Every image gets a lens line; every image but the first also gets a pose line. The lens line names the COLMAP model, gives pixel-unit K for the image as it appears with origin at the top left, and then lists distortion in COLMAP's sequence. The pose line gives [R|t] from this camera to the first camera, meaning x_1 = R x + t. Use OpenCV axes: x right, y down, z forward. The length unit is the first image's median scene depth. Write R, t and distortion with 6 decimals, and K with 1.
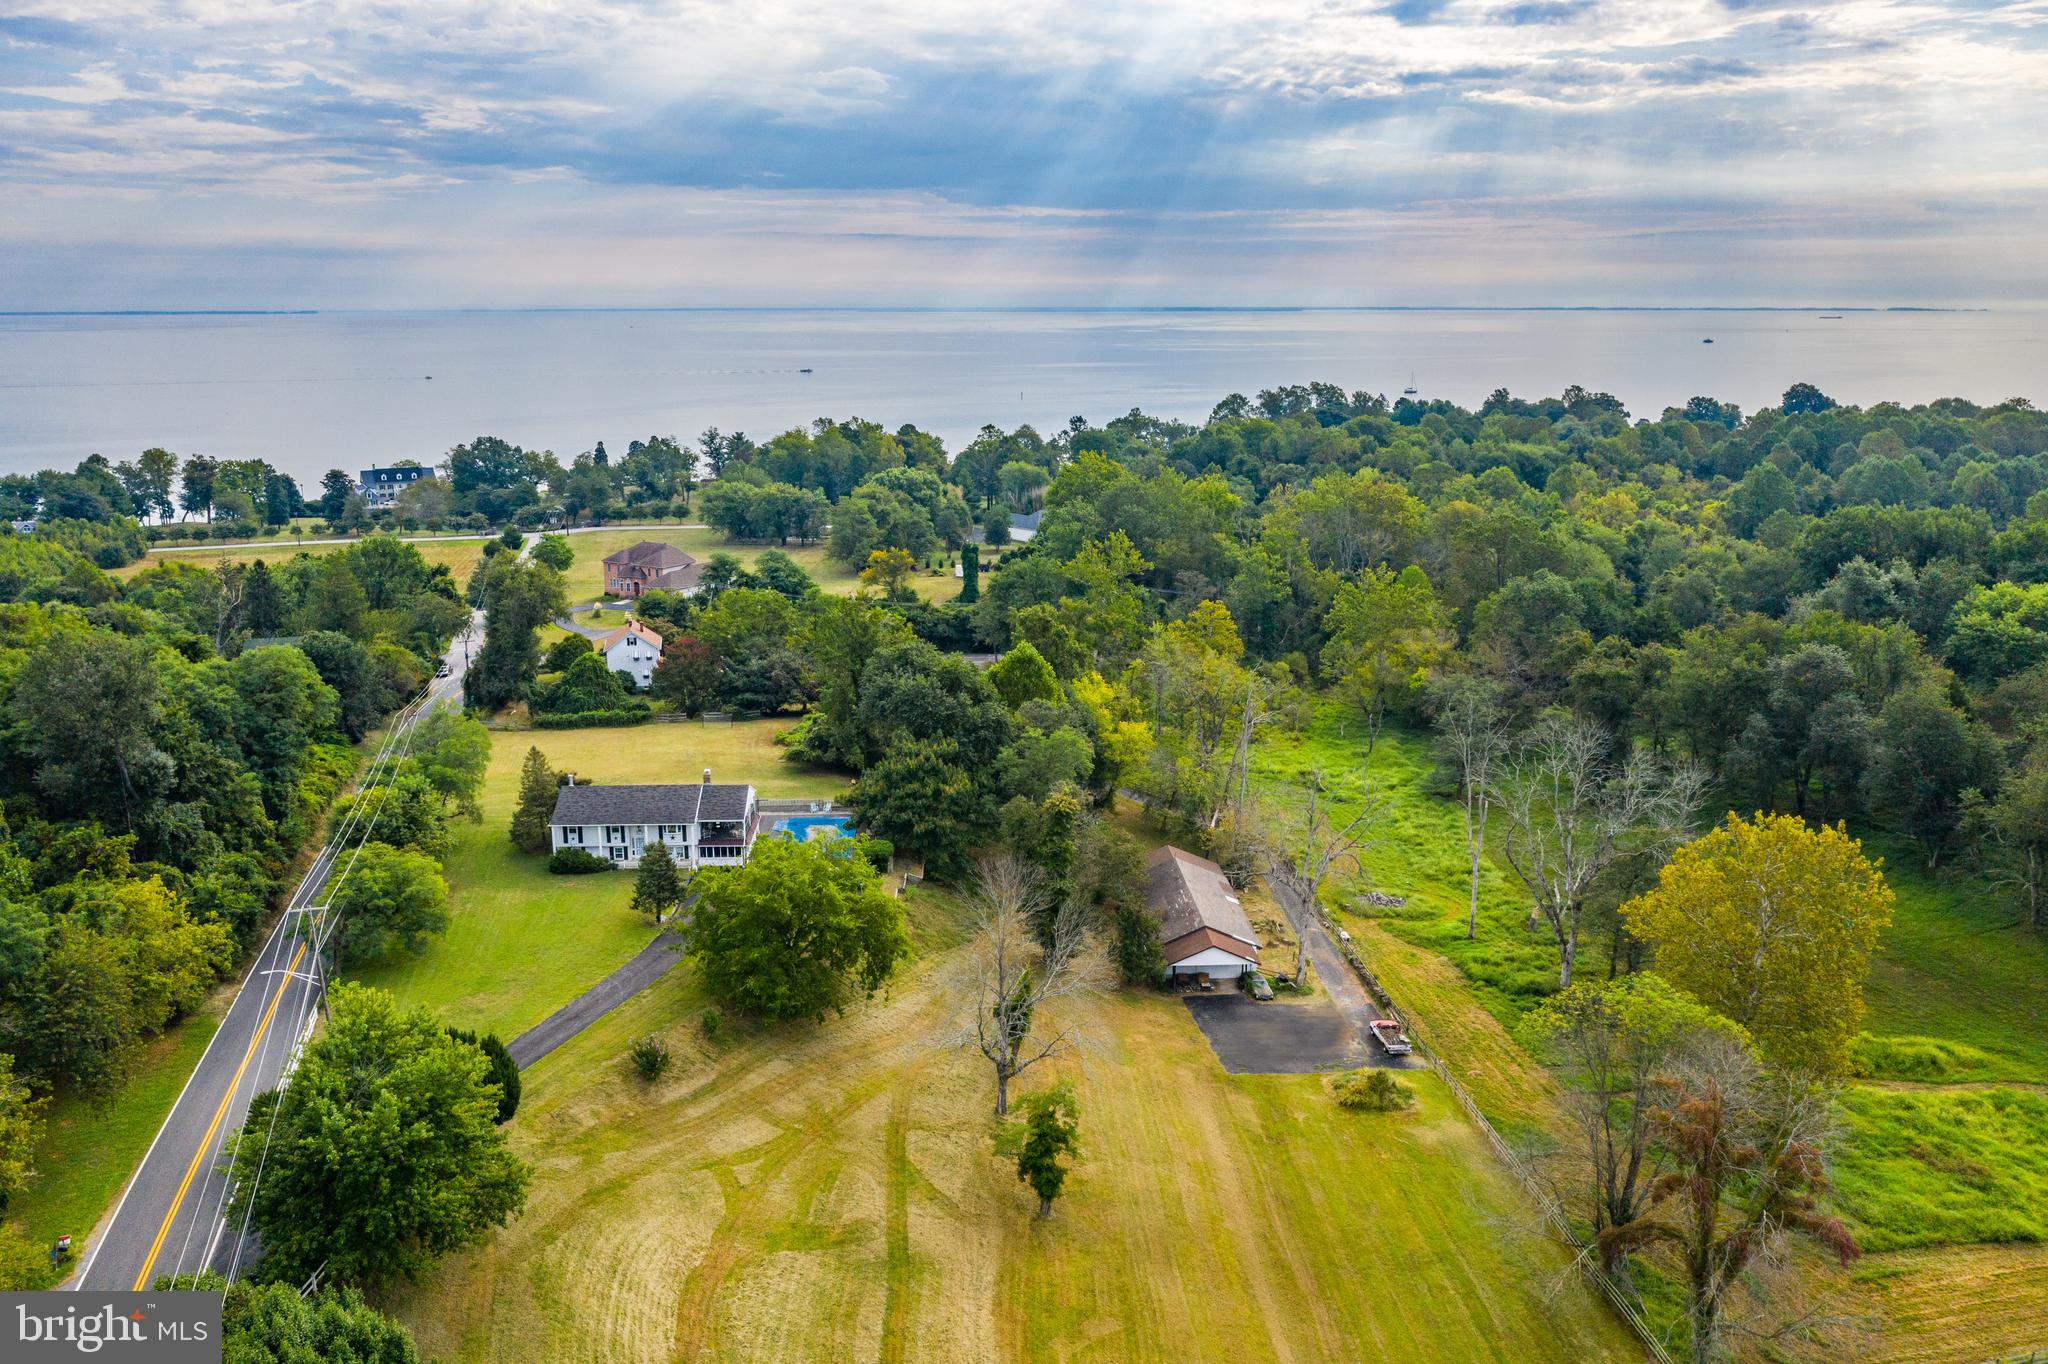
lens RADIAL K [[1618.9, 0, 1024.0], [0, 1618.9, 682.0], [0, 0, 1]] dist [-0.003789, 0.004659]
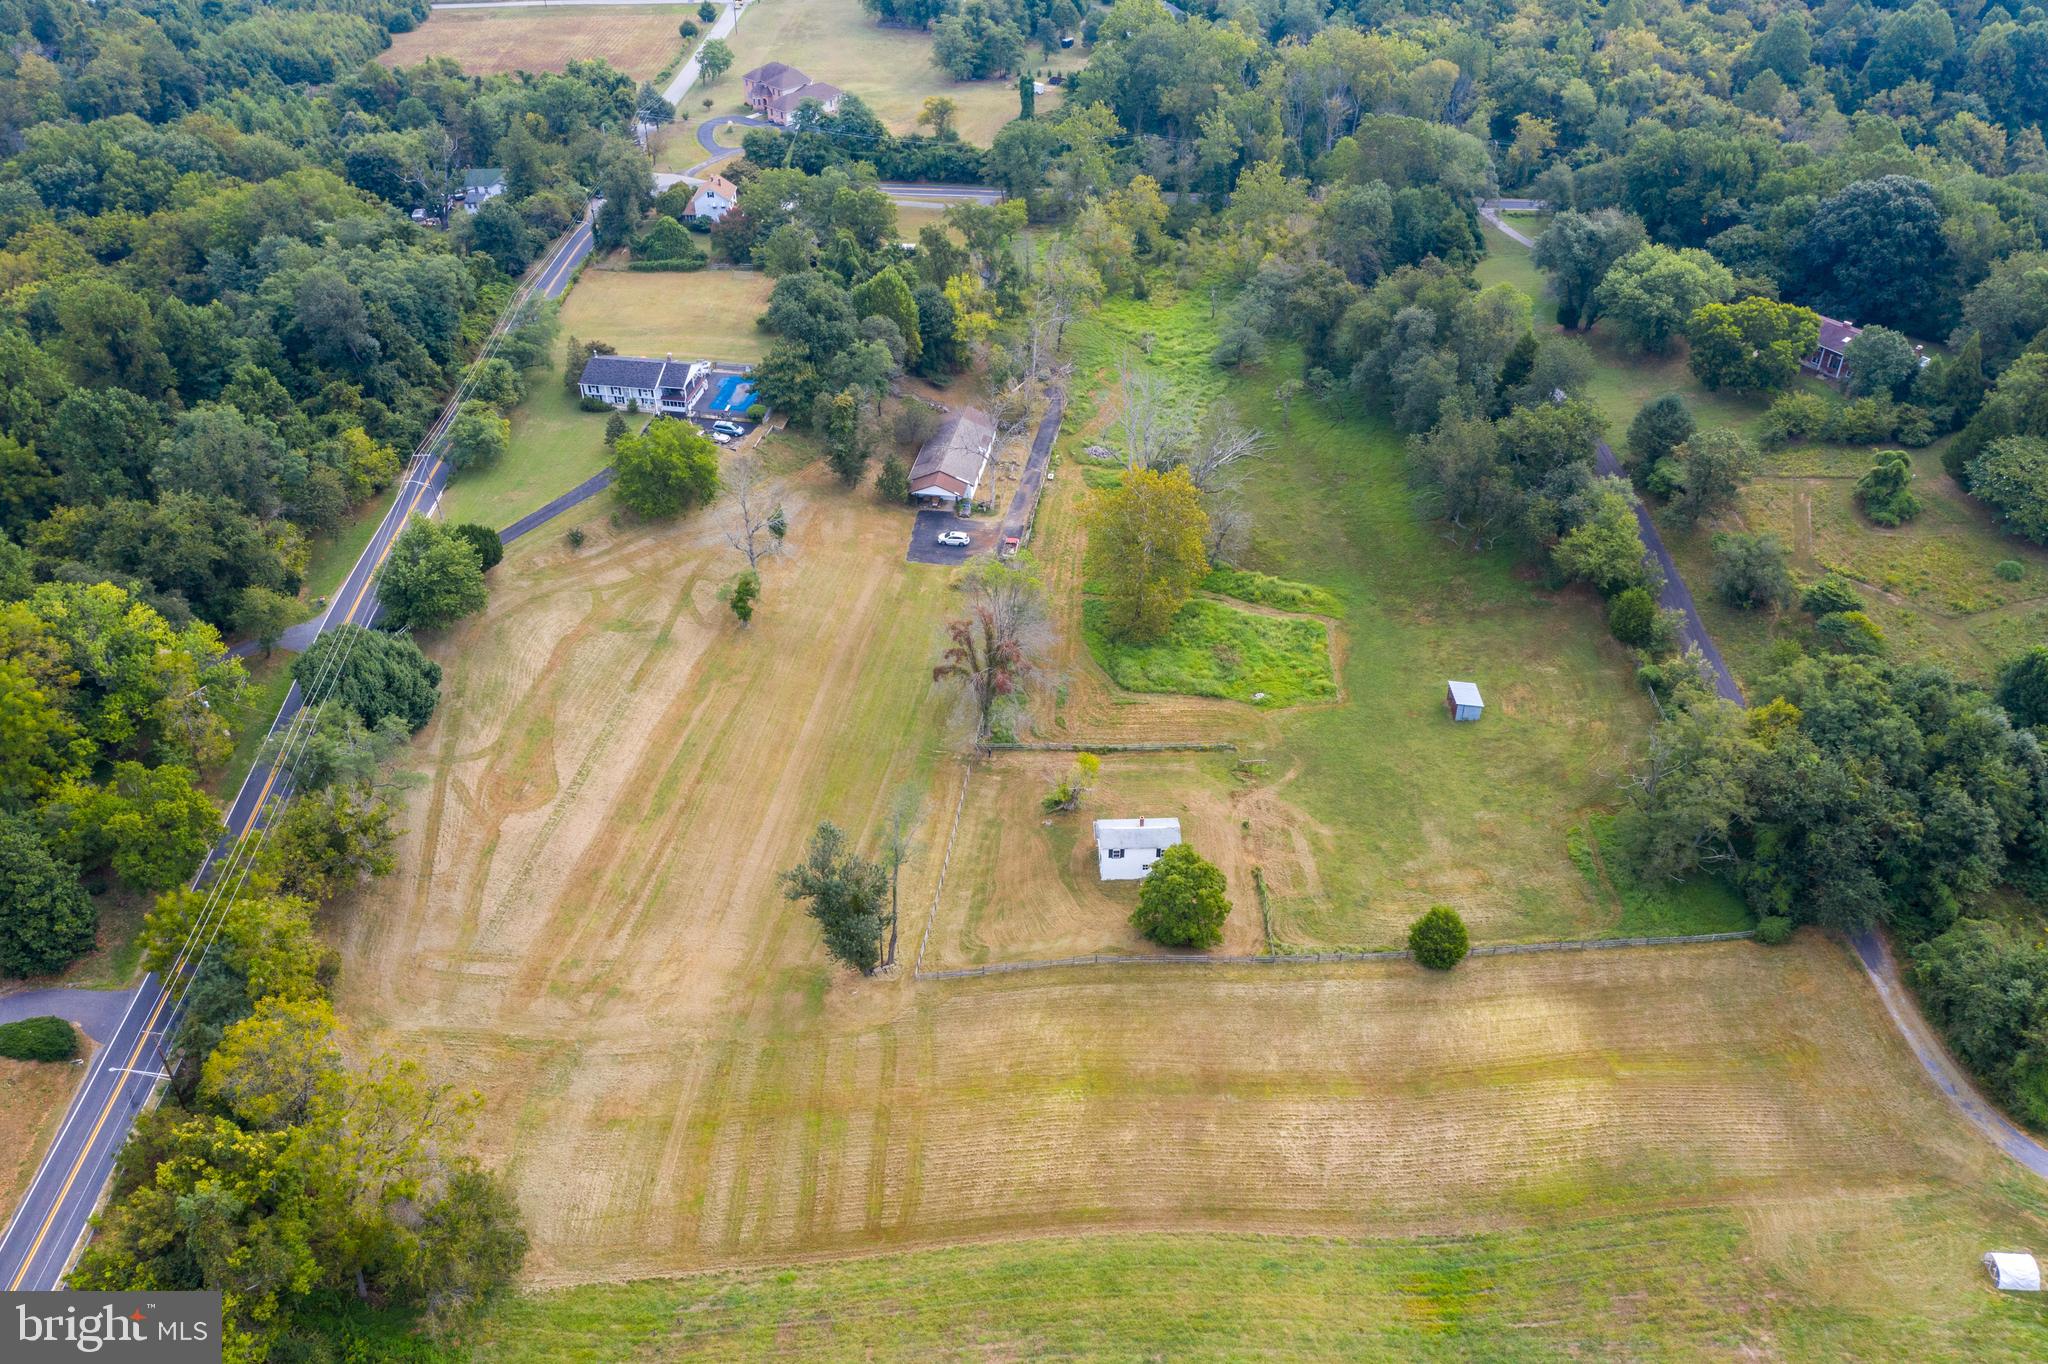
lens RADIAL K [[1589.7, 0, 1024.0], [0, 1589.7, 682.0], [0, 0, 1]] dist [-0.015482, 0.005171]
pose [[0.978092, 0.120034, -0.170079, 0.546921], [-0.044312, 0.918343, 0.393297, -0.332317], [0.203400, -0.377144, 0.903543, -0.637122]]
